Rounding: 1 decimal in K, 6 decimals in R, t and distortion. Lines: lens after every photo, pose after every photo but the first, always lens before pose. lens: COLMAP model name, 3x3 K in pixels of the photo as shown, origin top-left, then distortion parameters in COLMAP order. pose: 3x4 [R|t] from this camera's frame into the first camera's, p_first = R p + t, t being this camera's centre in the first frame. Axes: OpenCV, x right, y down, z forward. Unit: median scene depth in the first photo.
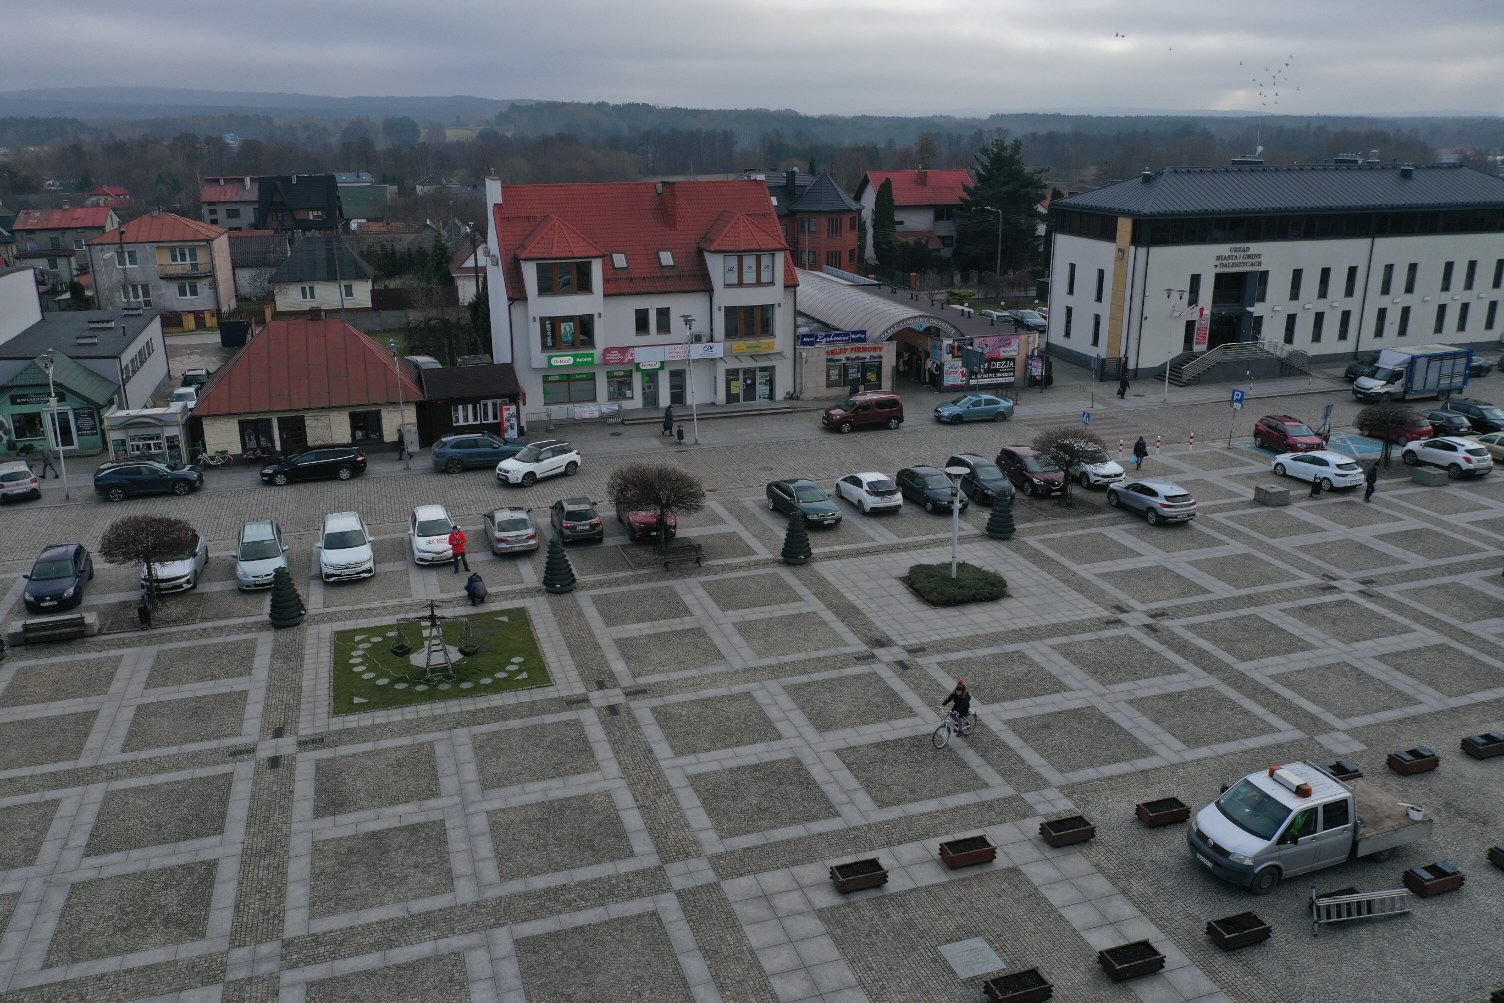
lens RADIAL K [[1173.2, 0, 752.0], [0, 1173.2, 501.5], [0, 0, 1]] dist [-0.020718, -0.001694]
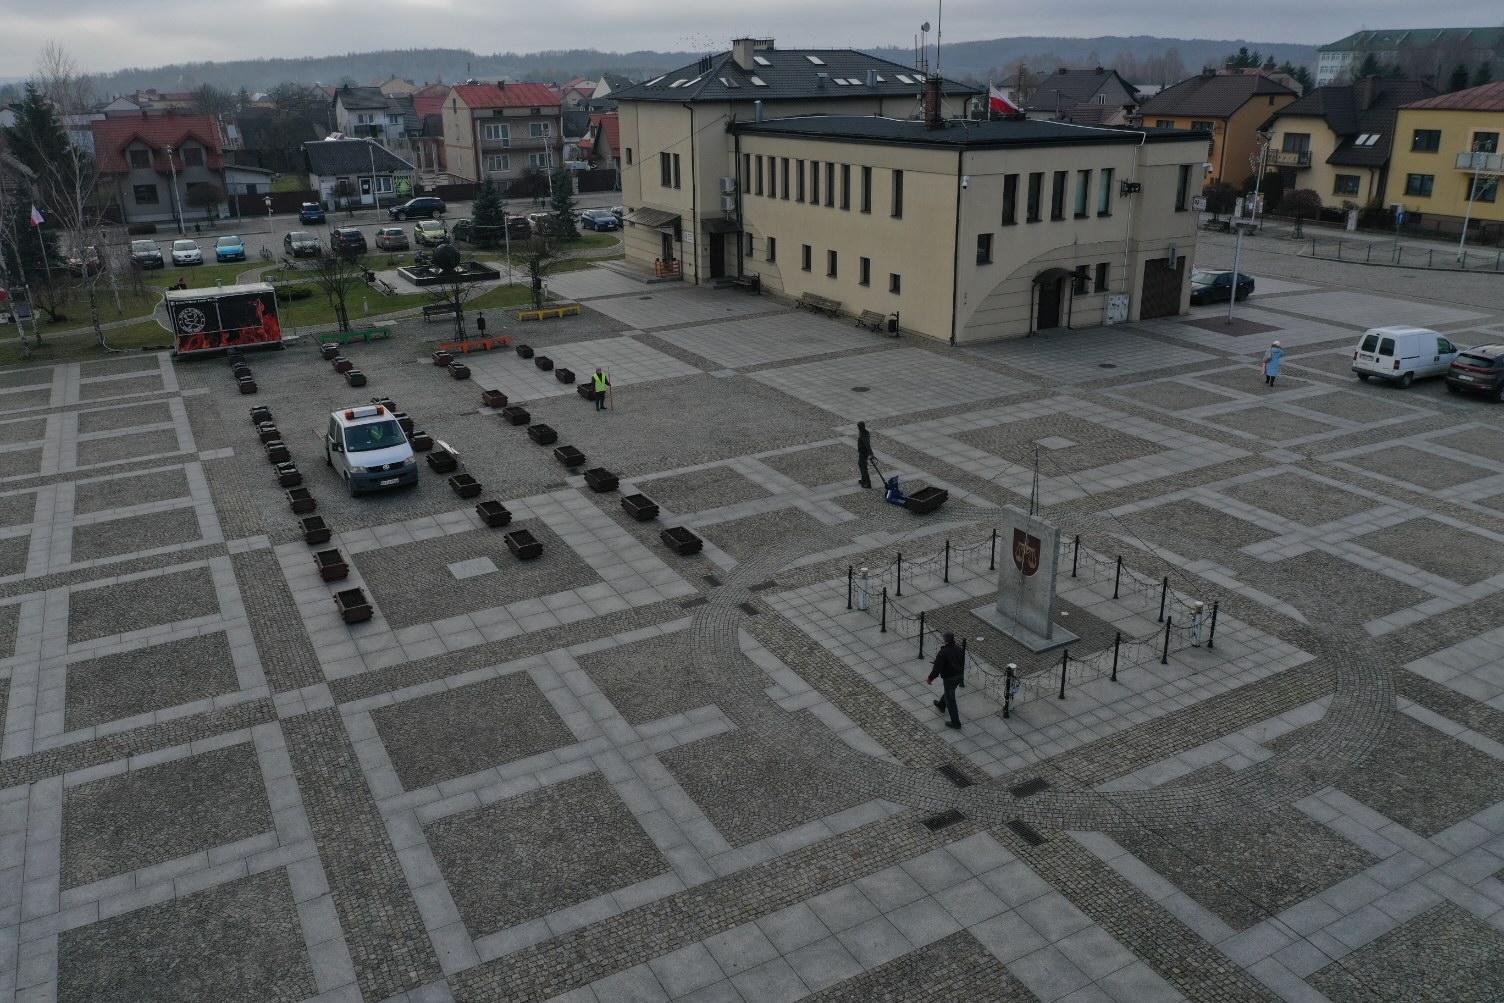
lens RADIAL K [[1173.2, 0, 752.0], [0, 1173.2, 501.5], [0, 0, 1]] dist [-0.020718, -0.001694]
pose [[-0.172056, -0.333166, 0.927037, -0.417961], [0.318993, 0.871520, 0.372419, -0.010680], [-0.932009, 0.359795, -0.043672, 0.334601]]
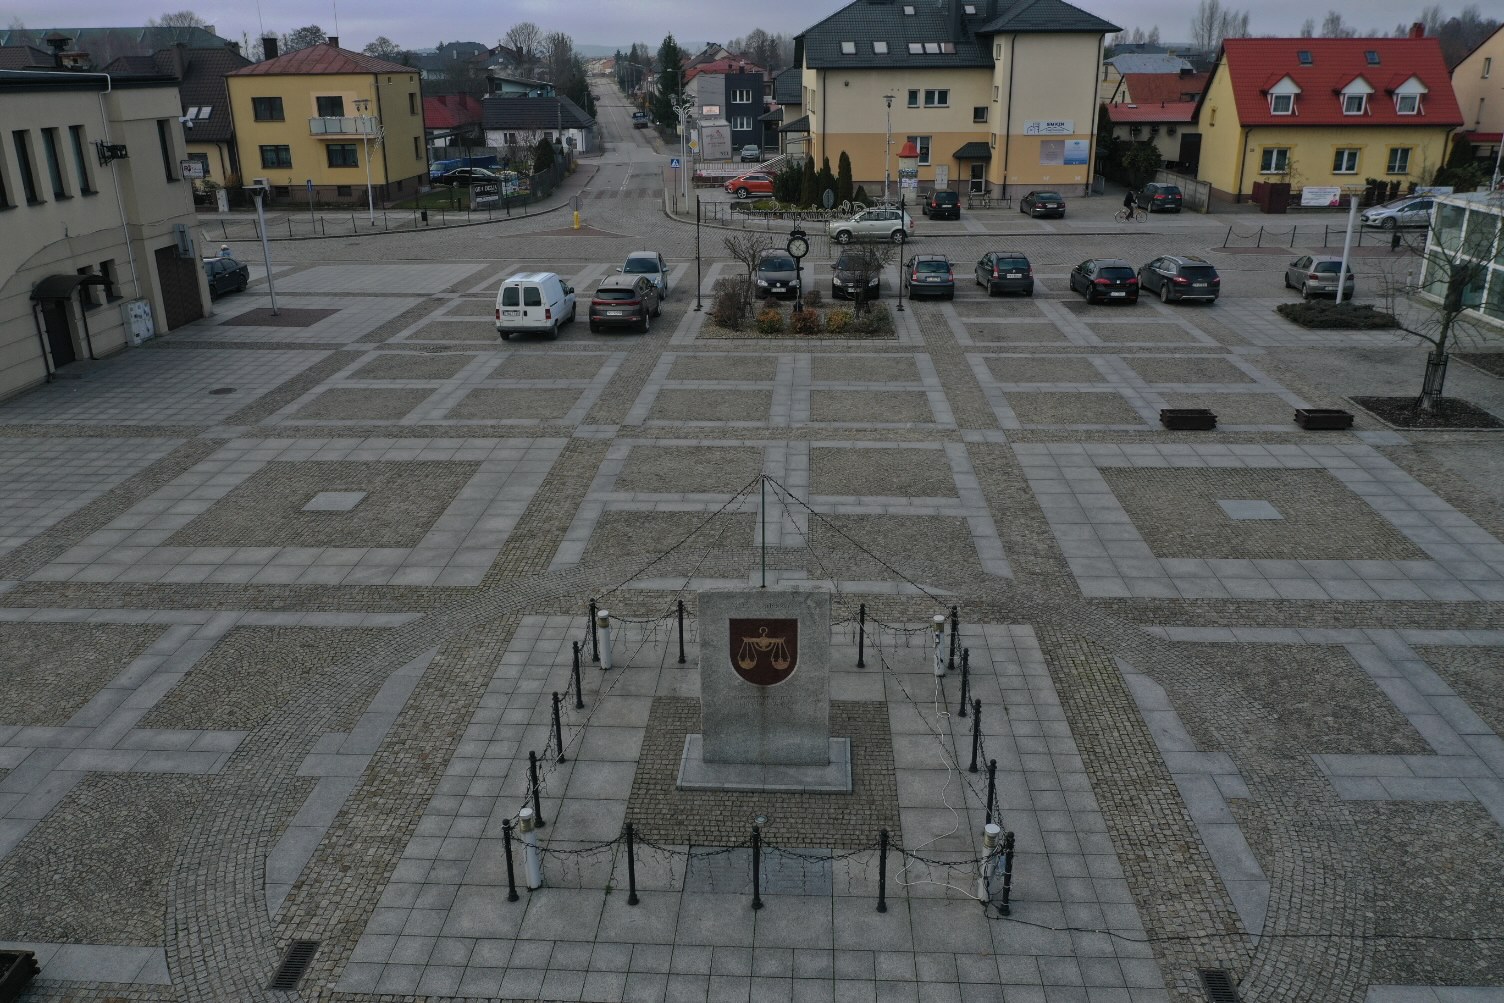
lens RADIAL K [[1173.2, 0, 752.0], [0, 1173.2, 501.5], [0, 0, 1]] dist [-0.020718, -0.001694]
pose [[-0.932244, -0.113317, 0.343629, -0.112038], [0.125451, 0.789563, 0.600710, 0.019508], [-0.339388, 0.603116, -0.721850, 0.397655]]
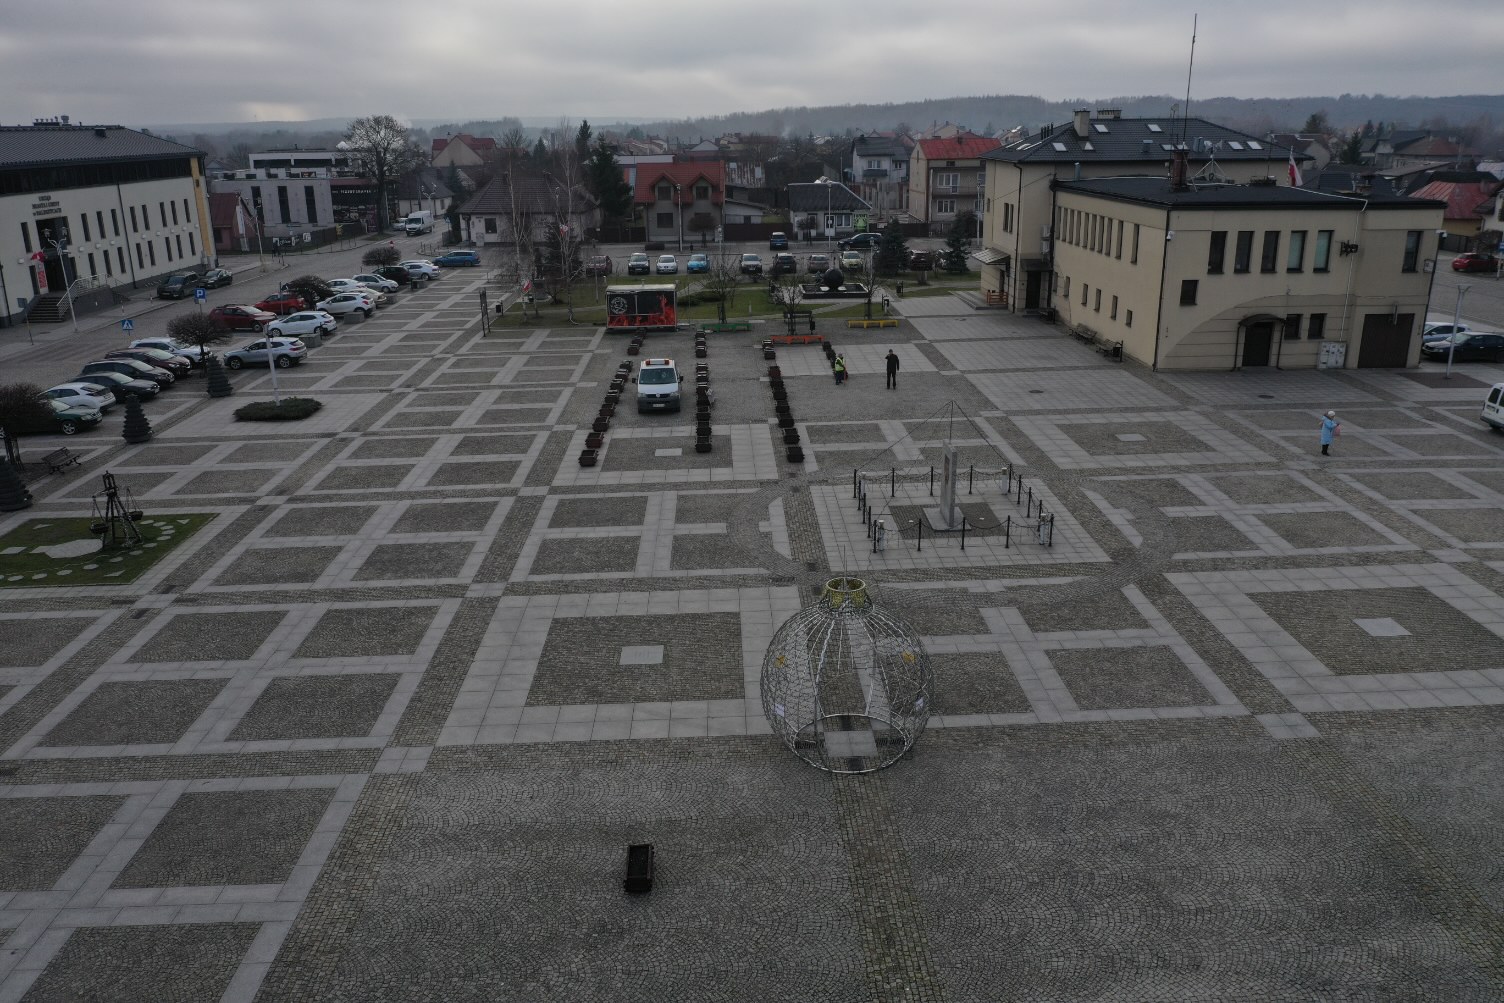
lens RADIAL K [[1173.2, 0, 752.0], [0, 1173.2, 501.5], [0, 0, 1]] dist [-0.020718, -0.001694]
pose [[0.283521, -0.293253, 0.913027, -0.693568], [0.307239, 0.929685, 0.203197, 0.049416], [-0.908416, 0.222907, 0.353684, 0.088681]]
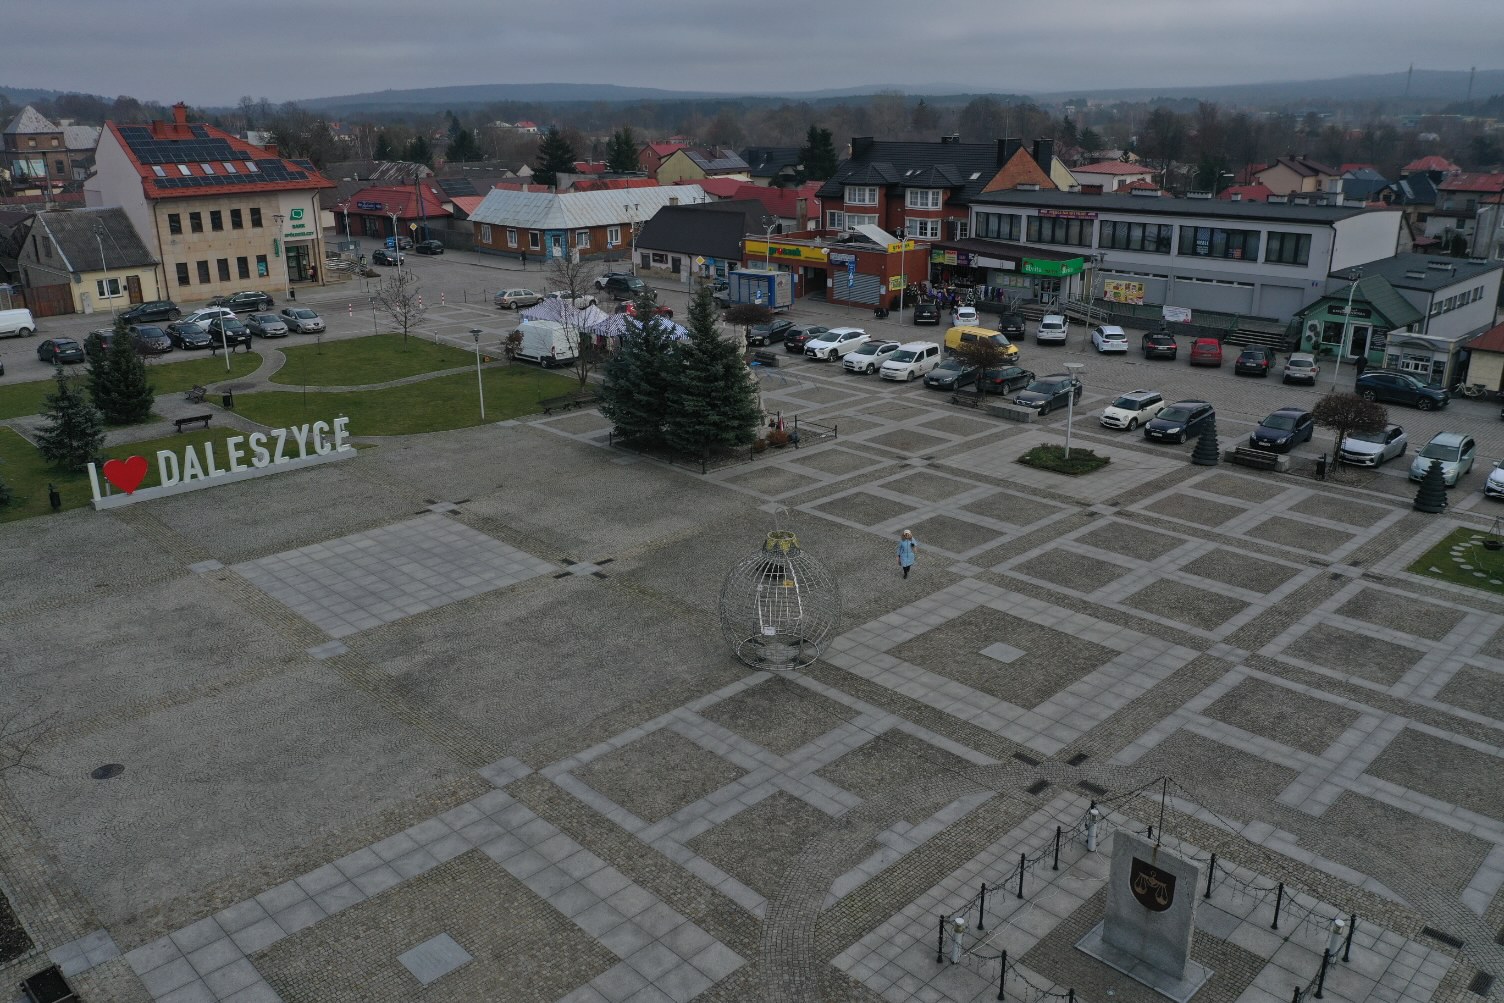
lens RADIAL K [[1173.2, 0, 752.0], [0, 1173.2, 501.5], [0, 0, 1]] dist [-0.020718, -0.001694]
pose [[0.444648, 0.287976, -0.848149, 0.206307], [-0.272323, 0.945546, 0.178279, 0.054748], [0.853304, 0.151700, 0.498858, -0.102644]]
